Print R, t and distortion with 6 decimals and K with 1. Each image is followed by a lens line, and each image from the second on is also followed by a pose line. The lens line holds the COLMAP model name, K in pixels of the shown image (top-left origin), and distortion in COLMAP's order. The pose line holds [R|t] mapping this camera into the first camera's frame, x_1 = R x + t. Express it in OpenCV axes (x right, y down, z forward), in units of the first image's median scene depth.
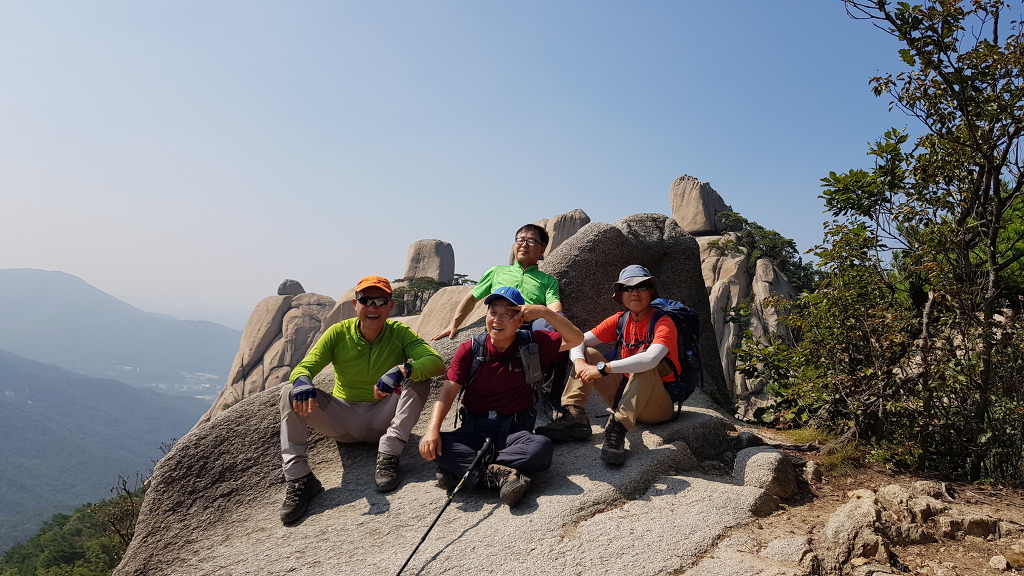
lens RADIAL K [[794.4, 0, 512.0], [0, 794.4, 288.0], [0, 0, 1]] dist [0.093126, -0.167981]
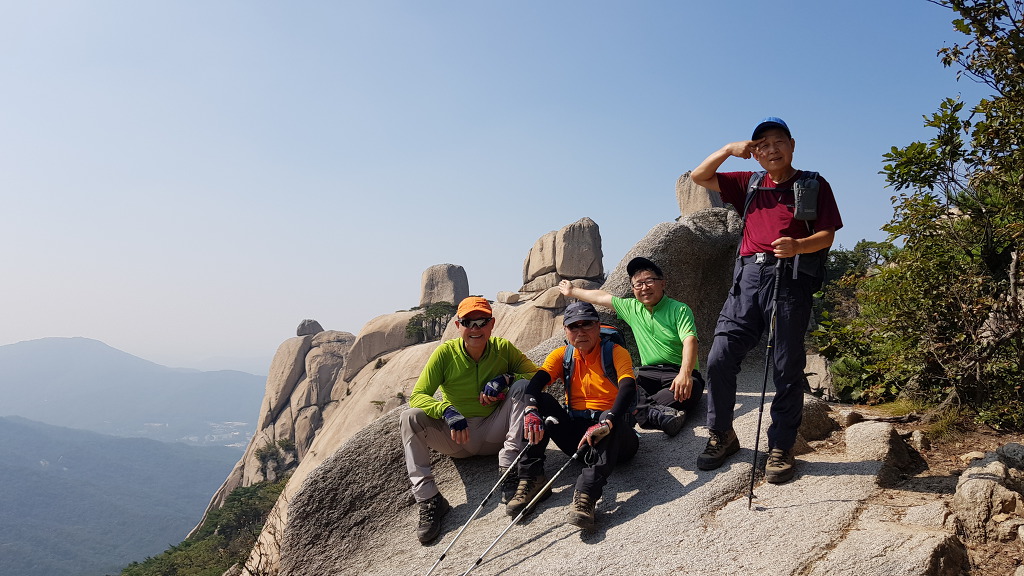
lens RADIAL K [[791.9, 0, 510.9], [0, 791.9, 297.9], [0, 0, 1]] dist [0.089547, -0.152030]
pose [[0.993561, -0.111915, -0.017665, -0.003922], [0.111766, 0.993692, -0.009196, 0.000017], [0.018583, 0.007162, 0.999802, -0.000969]]
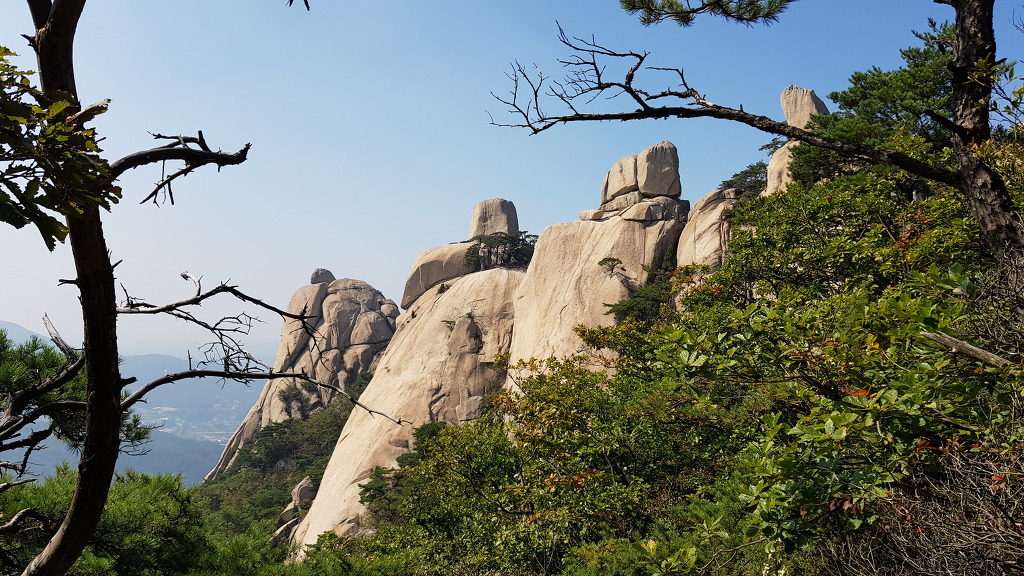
lens RADIAL K [[791.9, 0, 510.9], [0, 791.9, 297.9], [0, 0, 1]] dist [0.089547, -0.152030]
pose [[0.992366, -0.102376, 0.068767, -0.225995], [0.101728, 0.994729, 0.012869, 0.079526], [-0.069722, -0.005775, 0.997550, -0.070683]]
